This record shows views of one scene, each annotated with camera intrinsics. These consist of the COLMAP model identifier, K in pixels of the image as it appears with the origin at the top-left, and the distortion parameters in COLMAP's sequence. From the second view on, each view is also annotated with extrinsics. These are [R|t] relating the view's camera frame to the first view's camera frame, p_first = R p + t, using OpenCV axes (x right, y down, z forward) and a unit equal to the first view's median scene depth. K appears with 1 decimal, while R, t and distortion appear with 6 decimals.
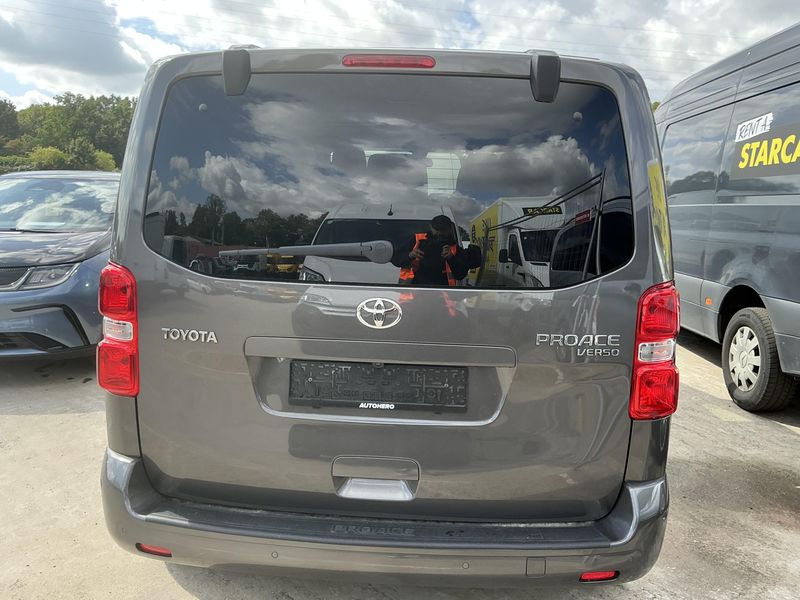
lens RADIAL K [[686.5, 0, 400.0], [0, 686.5, 300.0], [0, 0, 1]] dist [0.050740, -0.120746]
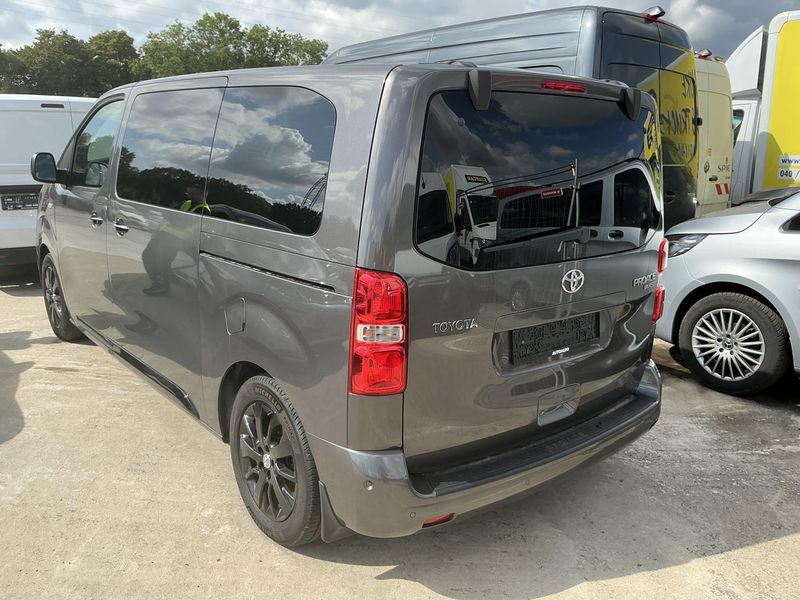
lens RADIAL K [[686.5, 0, 400.0], [0, 686.5, 300.0], [0, 0, 1]] dist [0.050740, -0.120746]
pose [[0.695008, -0.154564, 0.702192, -0.582275], [0.068875, 0.986441, 0.148962, -0.080089], [-0.715695, -0.055166, 0.696231, 0.158285]]
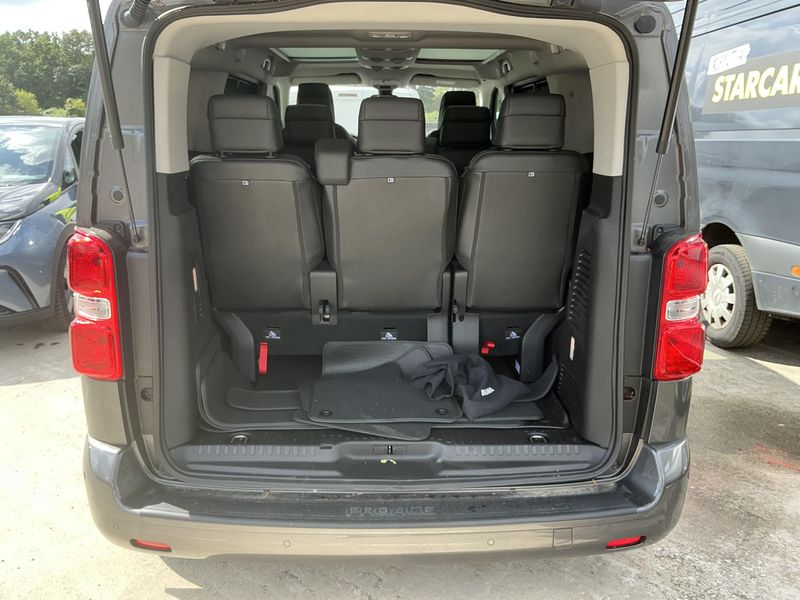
lens RADIAL K [[686.5, 0, 400.0], [0, 686.5, 300.0], [0, 0, 1]] dist [0.050740, -0.120746]
pose [[0.996249, -0.038481, 0.077507, -0.042784], [0.031306, 0.995290, 0.091743, -0.017838], [-0.080672, -0.088972, 0.992762, 0.045993]]
